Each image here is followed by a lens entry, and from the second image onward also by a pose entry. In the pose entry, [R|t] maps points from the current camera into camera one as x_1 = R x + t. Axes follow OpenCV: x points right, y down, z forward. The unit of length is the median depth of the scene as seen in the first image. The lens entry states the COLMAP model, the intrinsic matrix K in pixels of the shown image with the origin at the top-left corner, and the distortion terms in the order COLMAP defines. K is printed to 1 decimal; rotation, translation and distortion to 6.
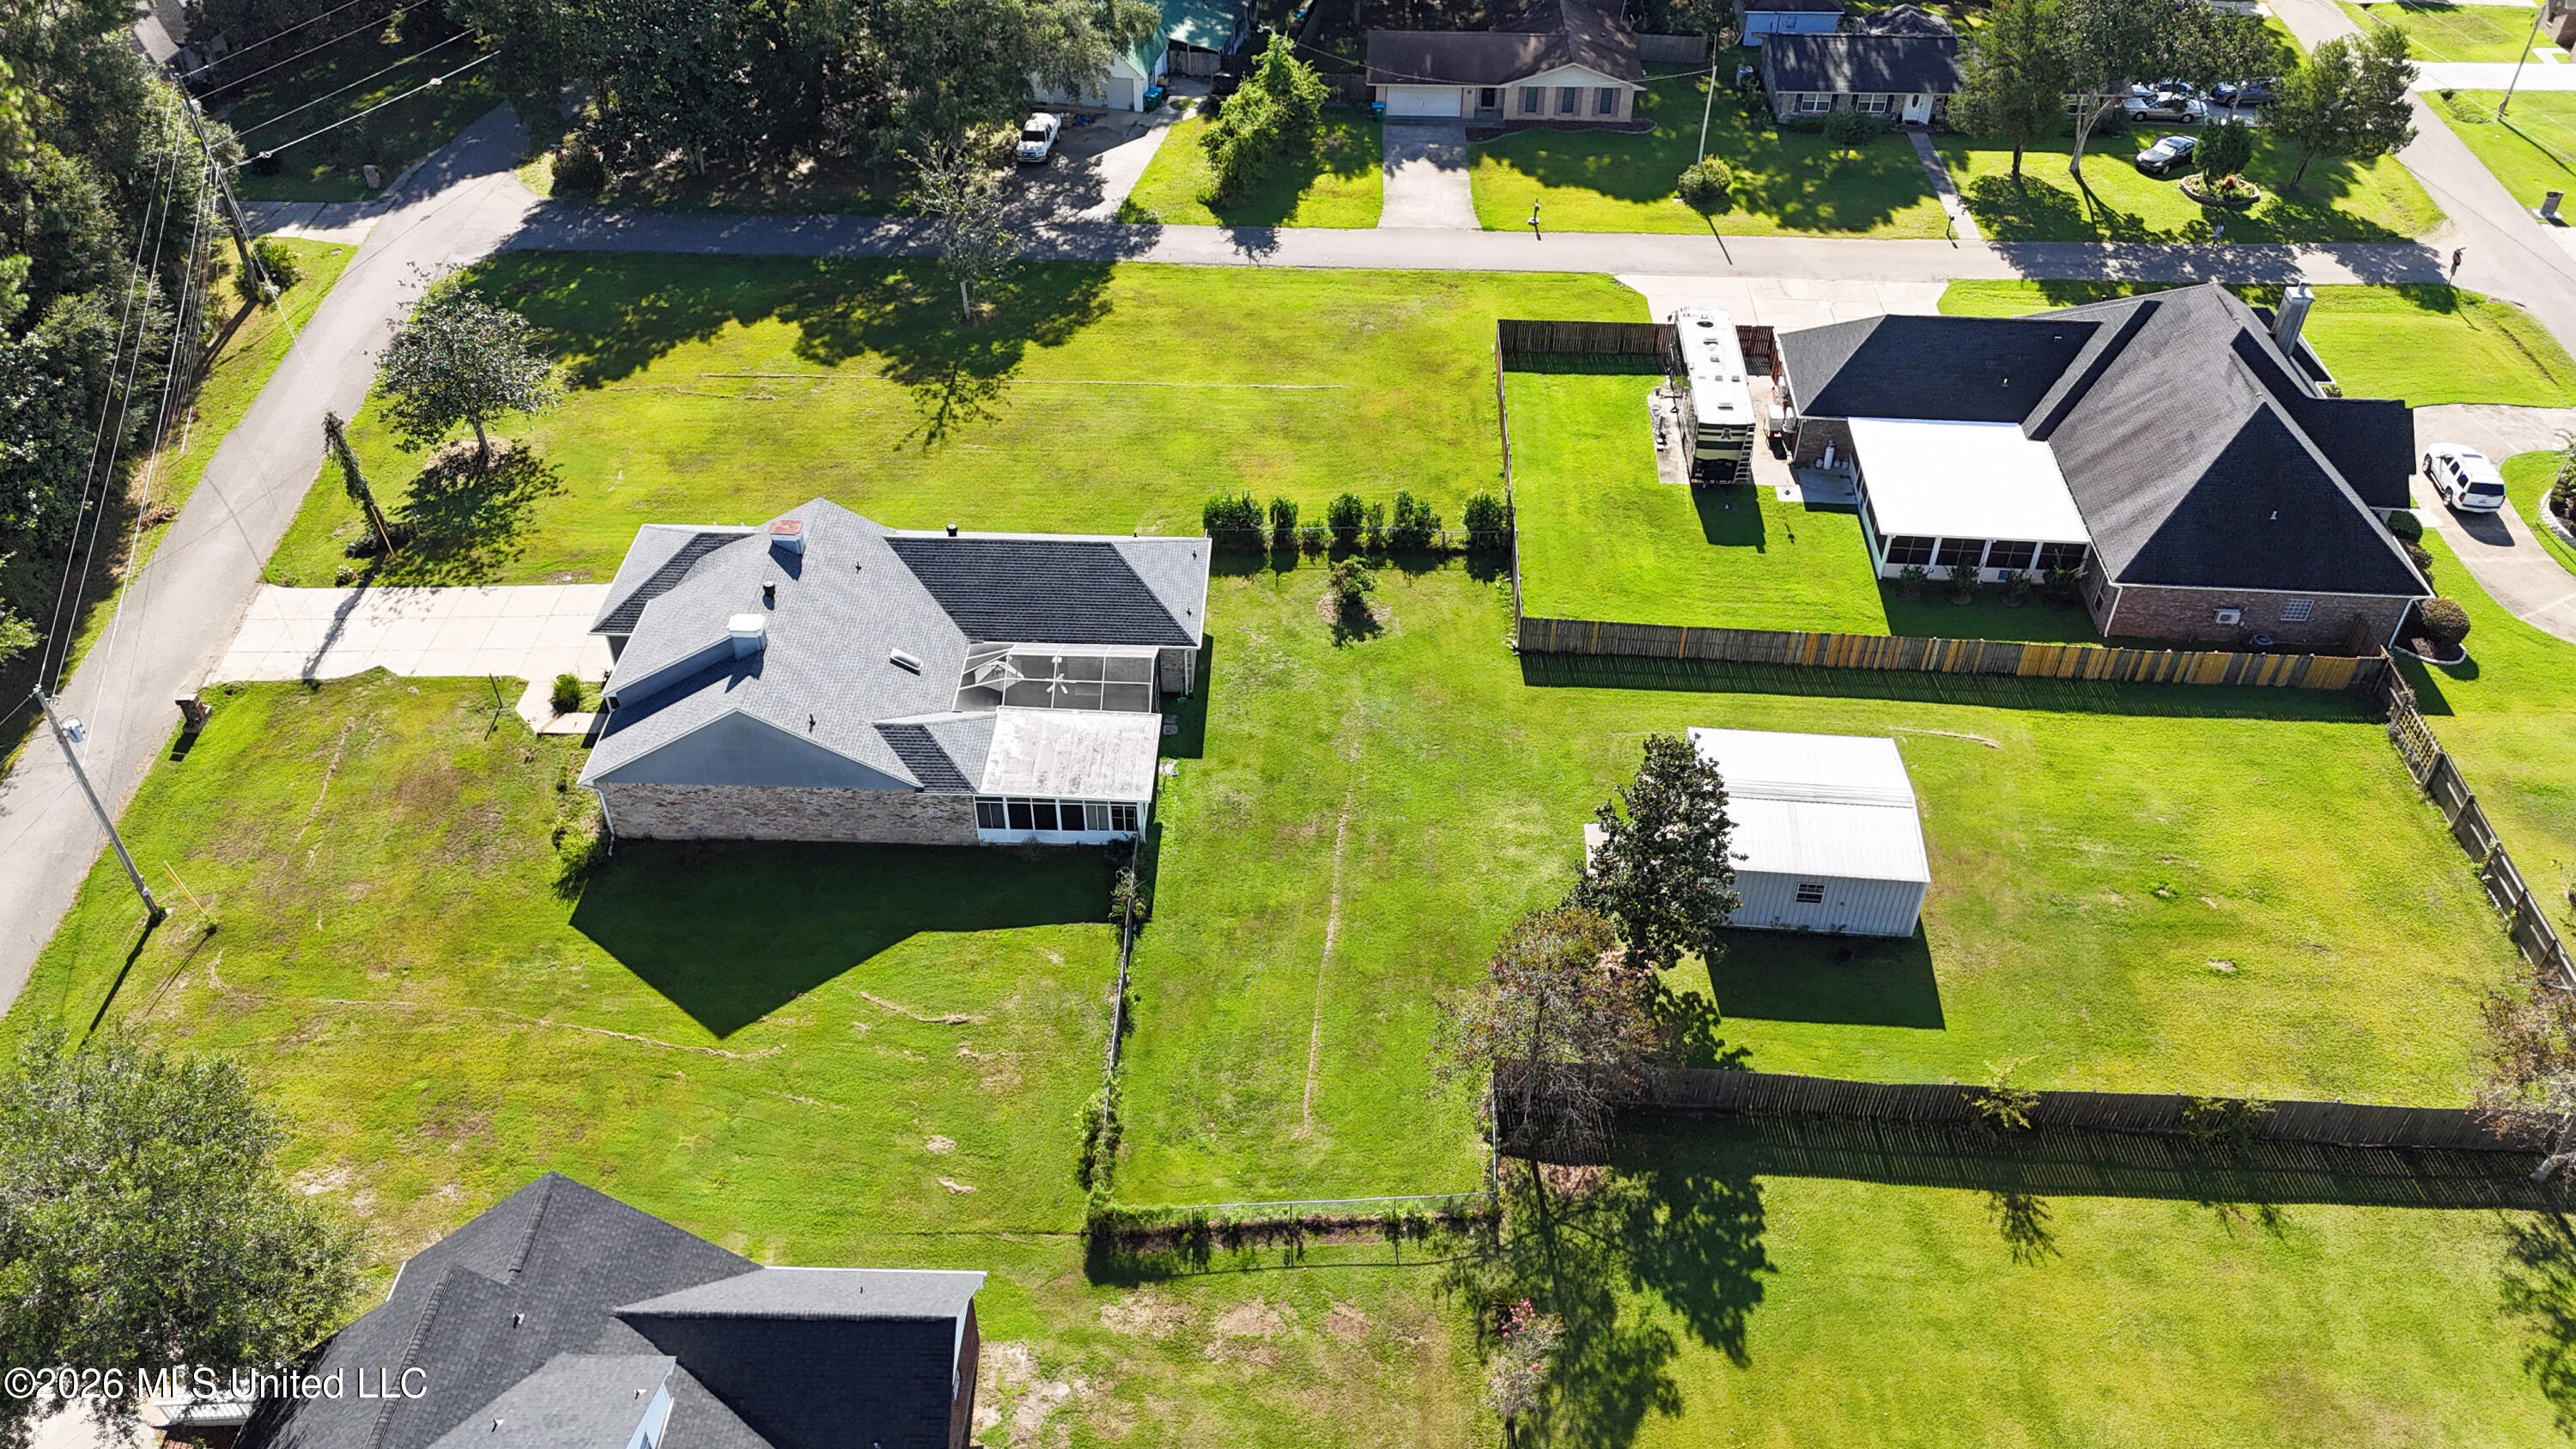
lens RADIAL K [[1898.5, 0, 1288.0], [0, 1898.5, 724.5], [0, 0, 1]] dist [0.060966, -0.050501]
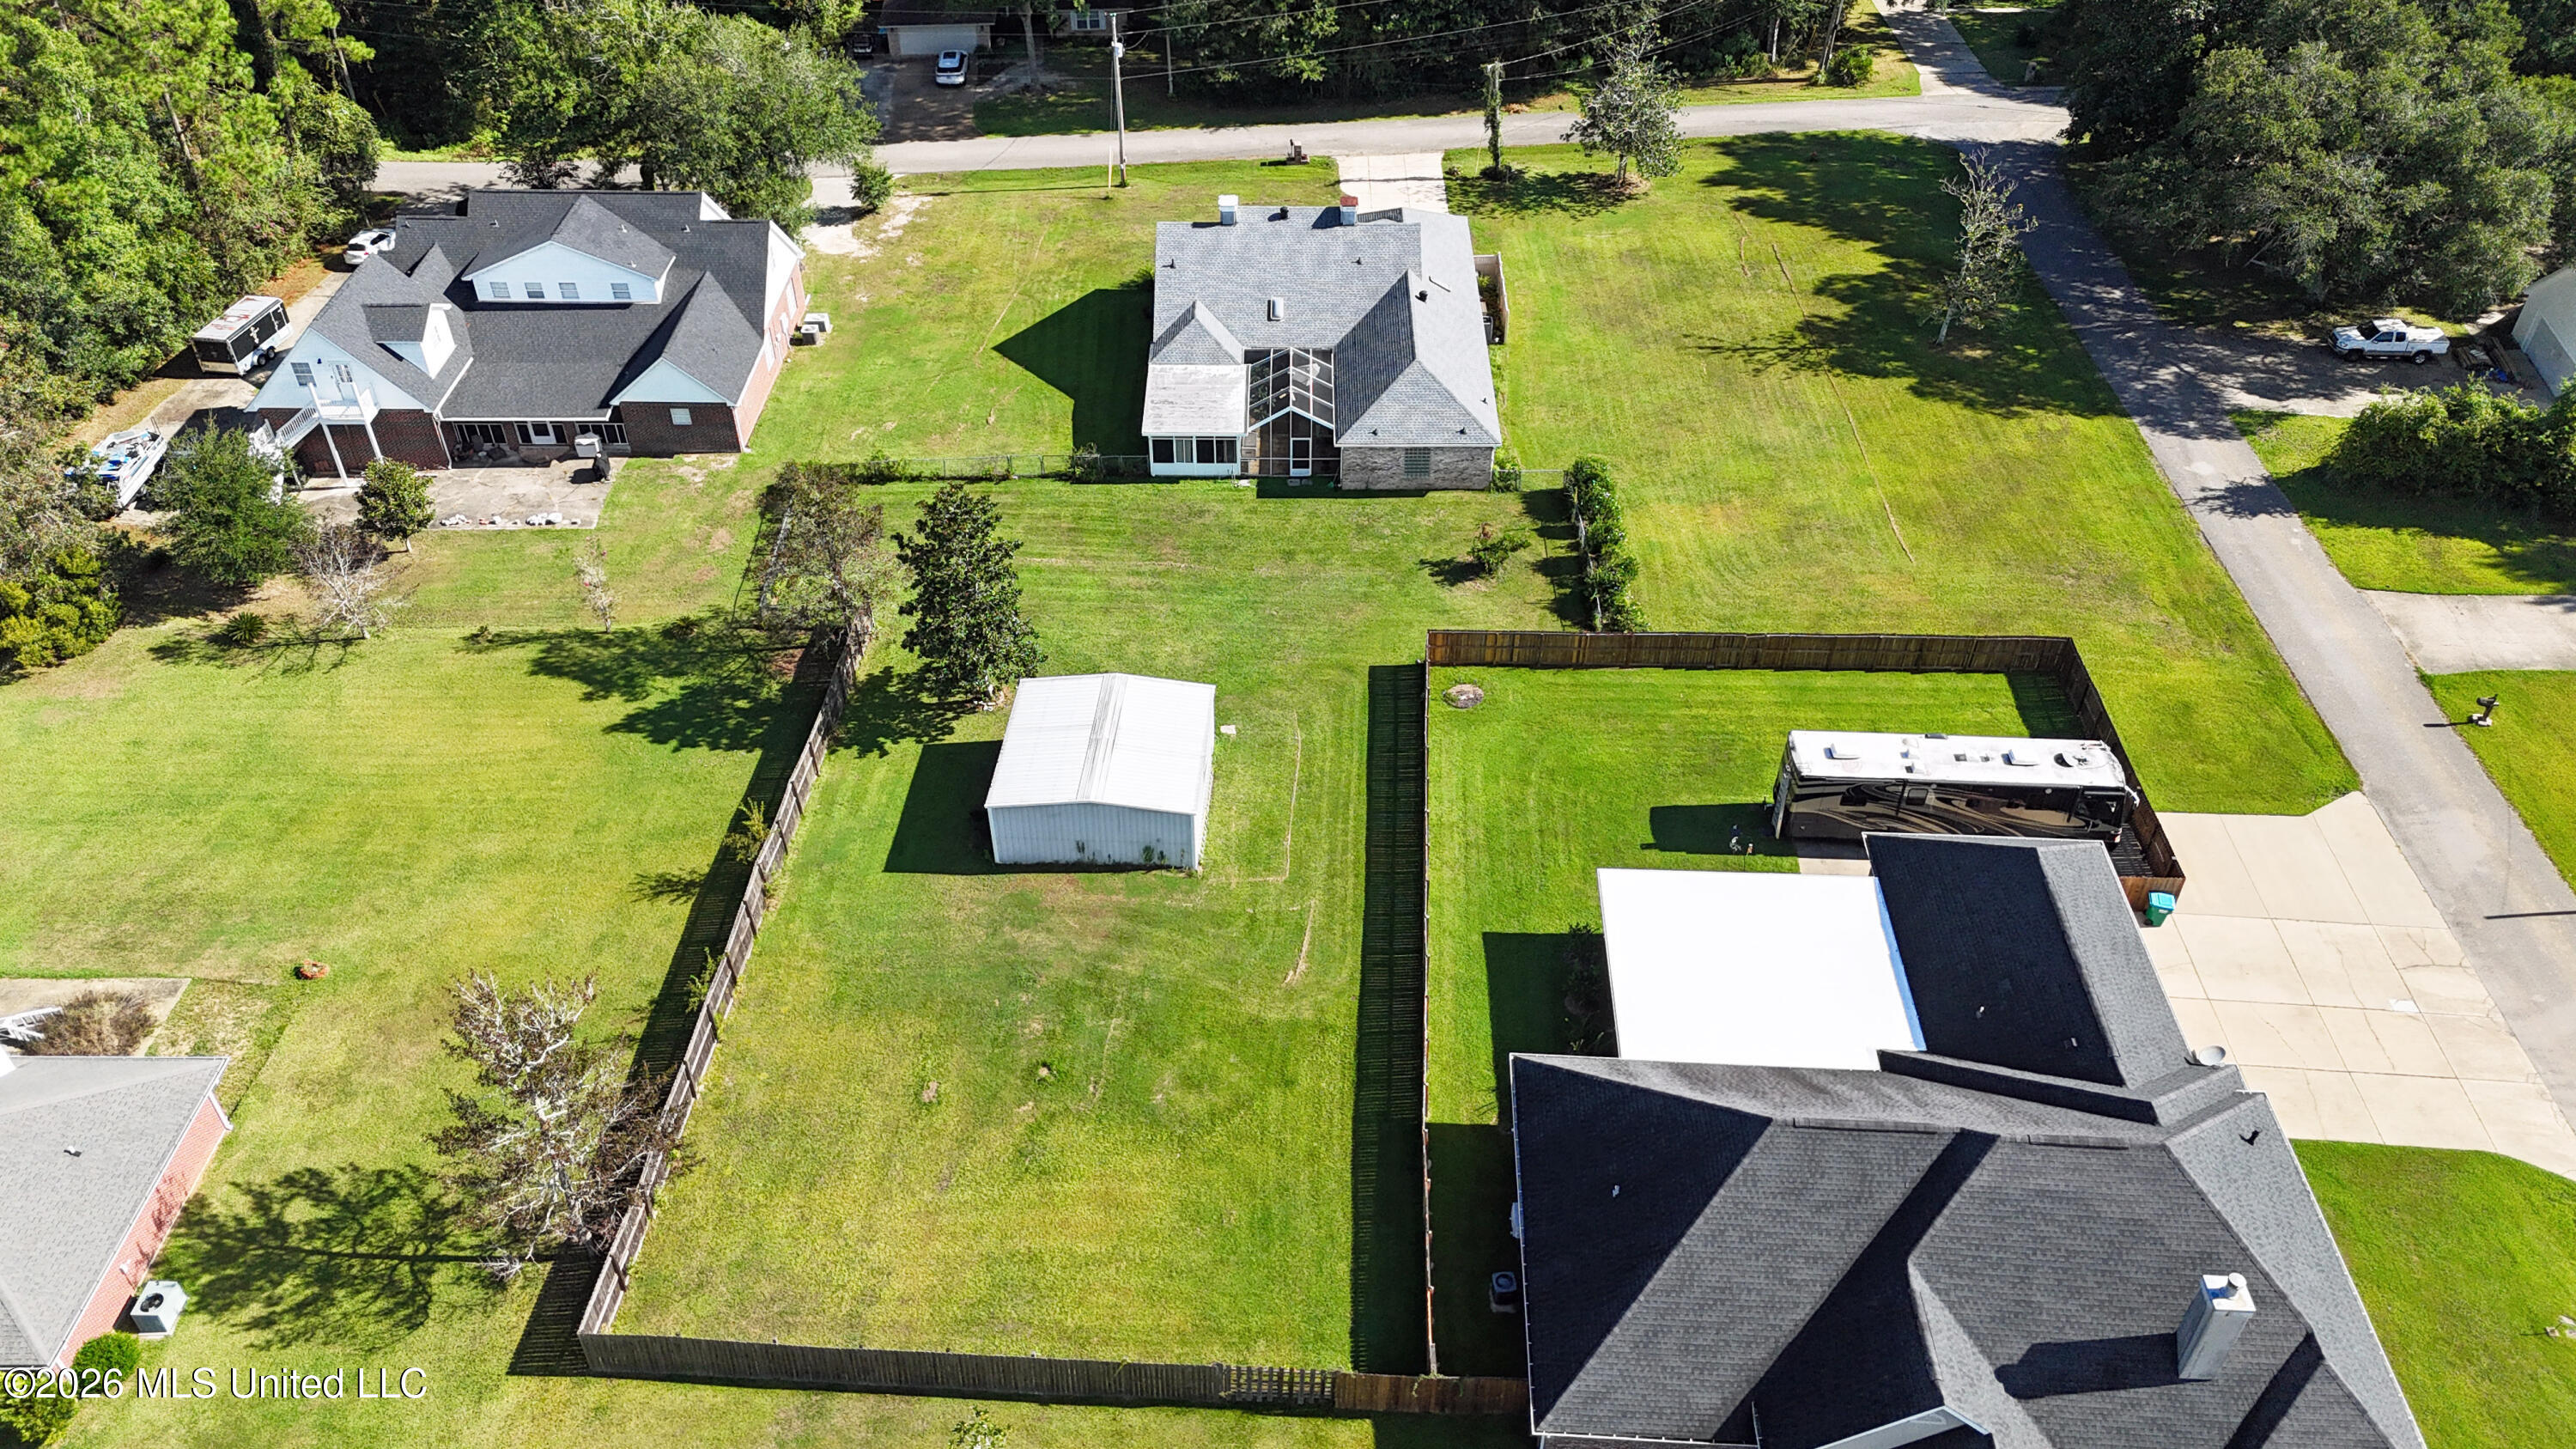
lens RADIAL K [[1889.3, 0, 1292.7], [0, 1889.3, 729.2], [0, 0, 1]] dist [0.069254, -0.065920]
pose [[0.025935, 0.632358, -0.774242, 0.884387], [-0.639168, 0.605996, 0.473534, -0.430442], [0.768630, 0.482589, 0.419900, 0.533472]]
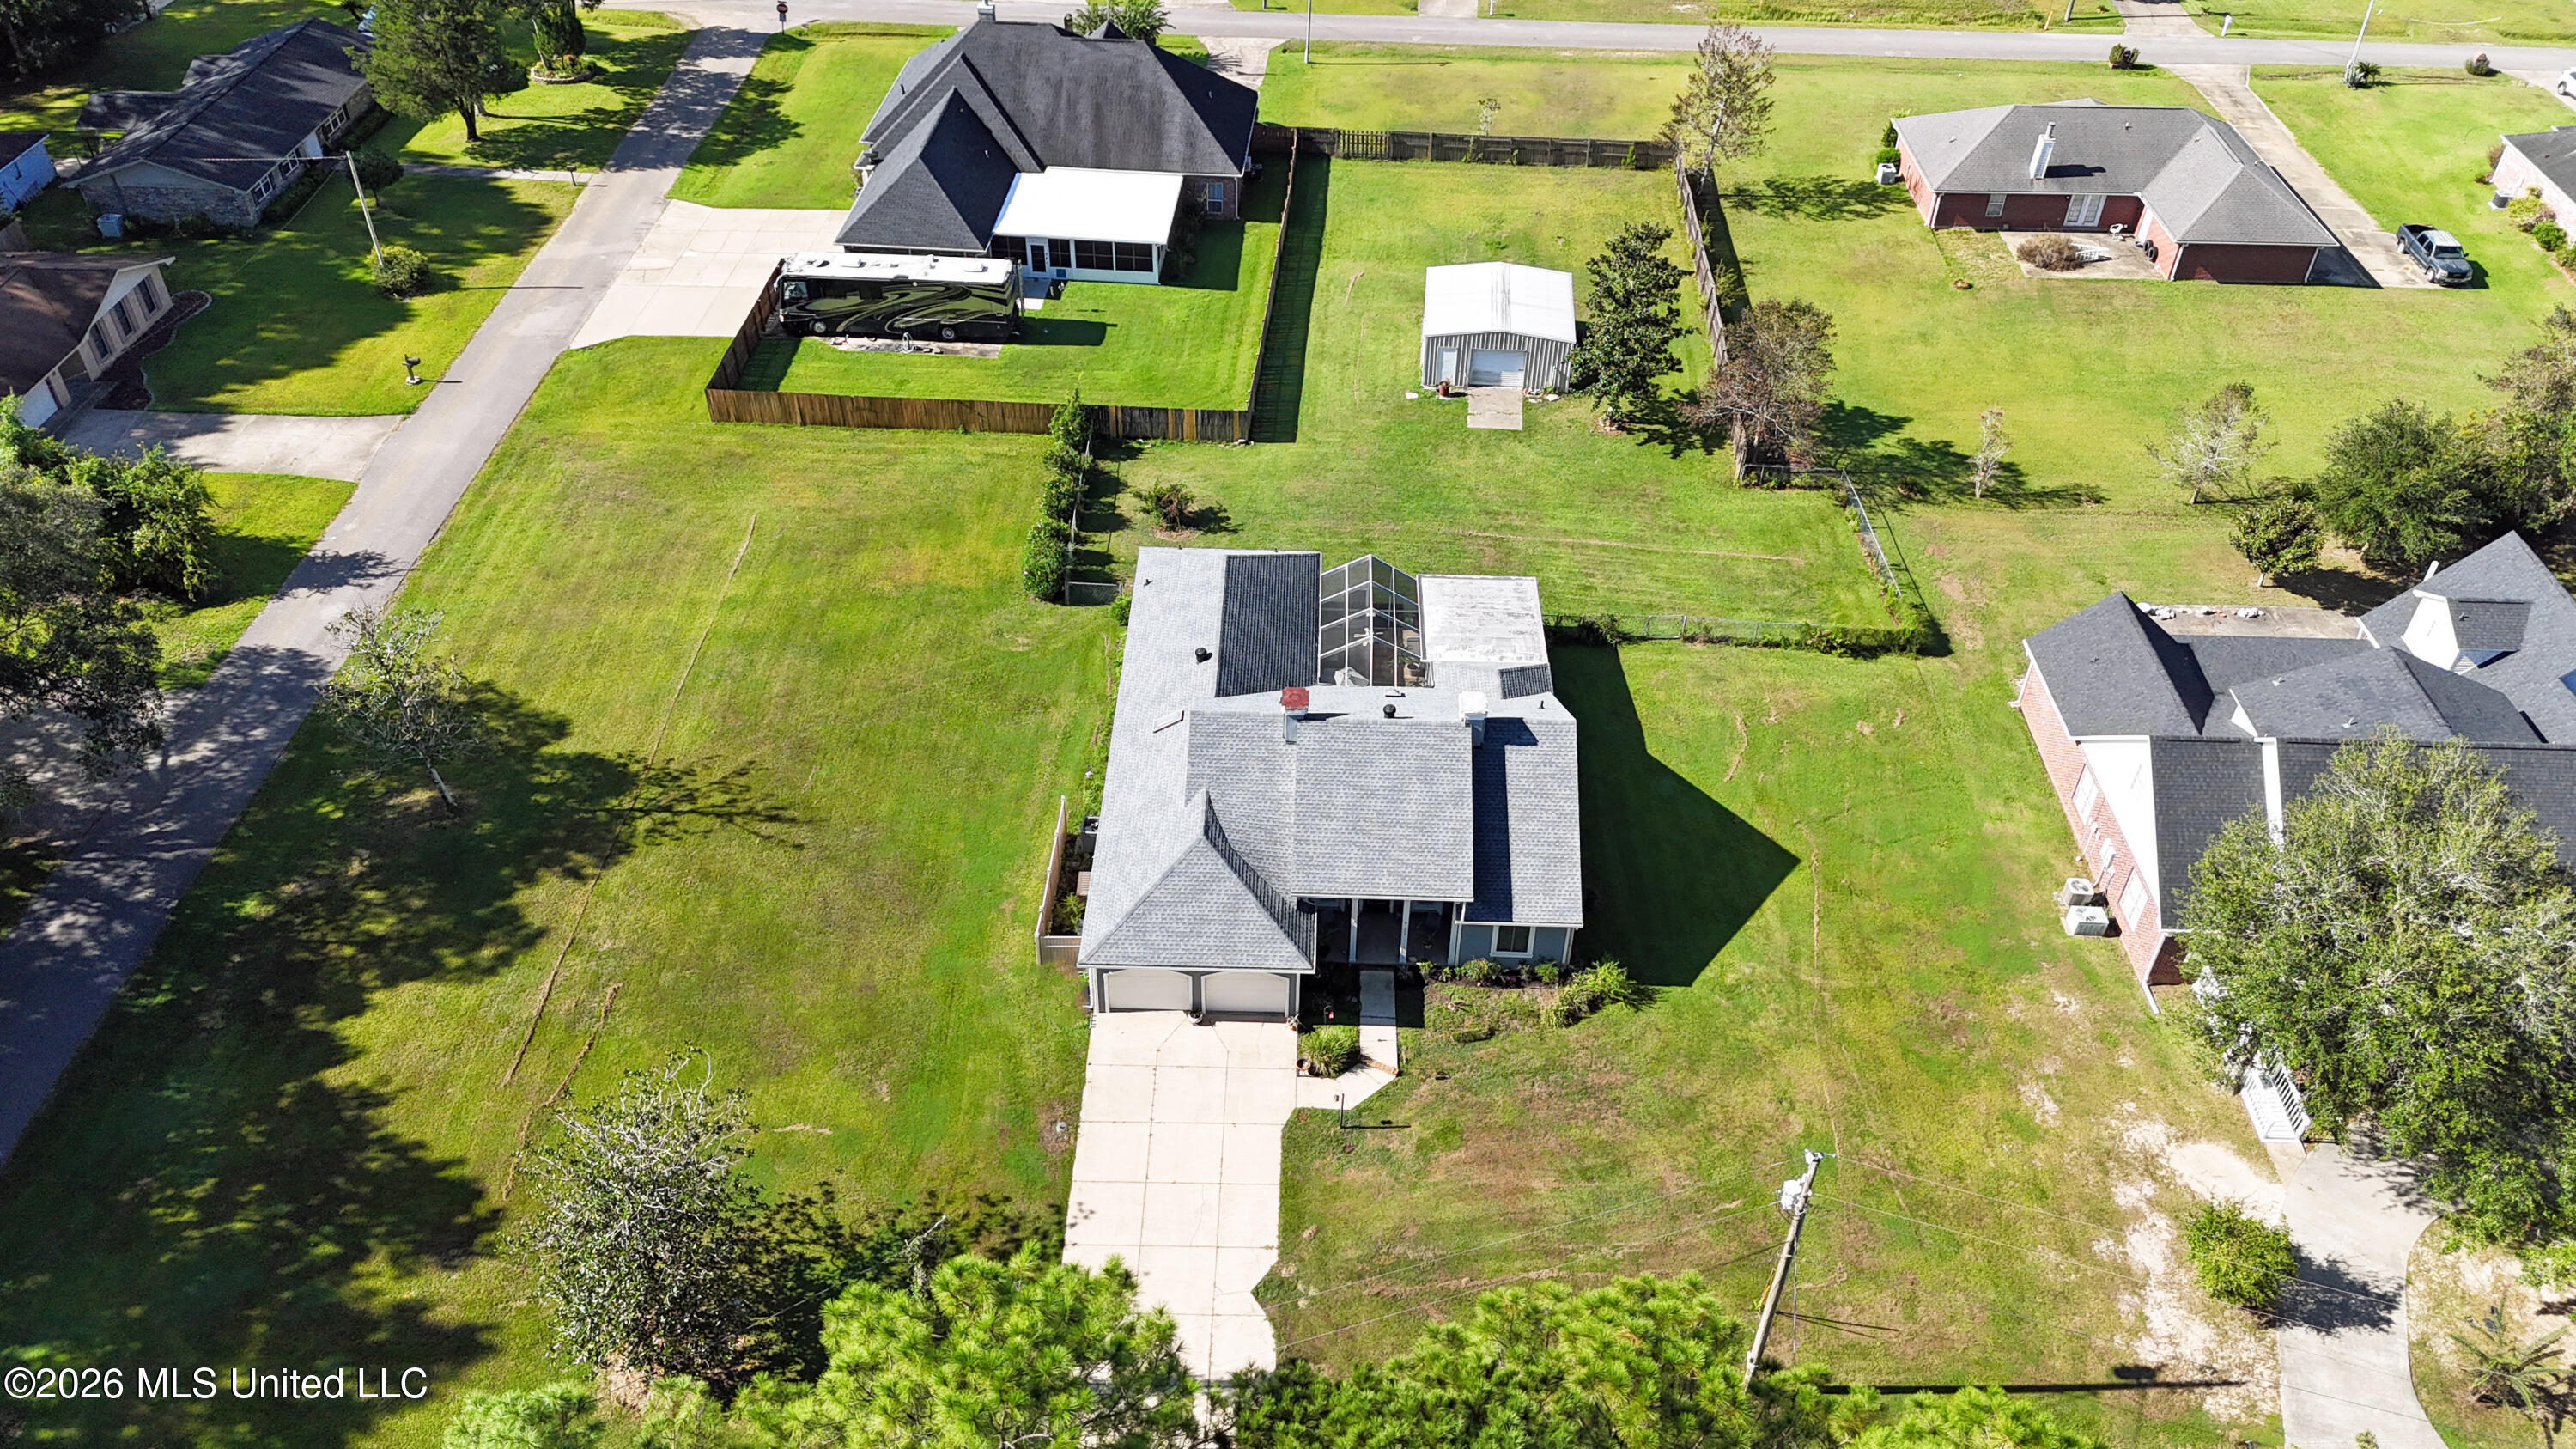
lens RADIAL K [[1900.4, 0, 1288.0], [0, 1900.4, 724.5], [0, 0, 1]] dist [0.039152, -0.002133]
pose [[-0.006617, -0.638746, 0.769389, -0.855670], [0.624115, 0.598516, 0.502254, -0.488349], [-0.781304, 0.483511, 0.394691, 0.592060]]
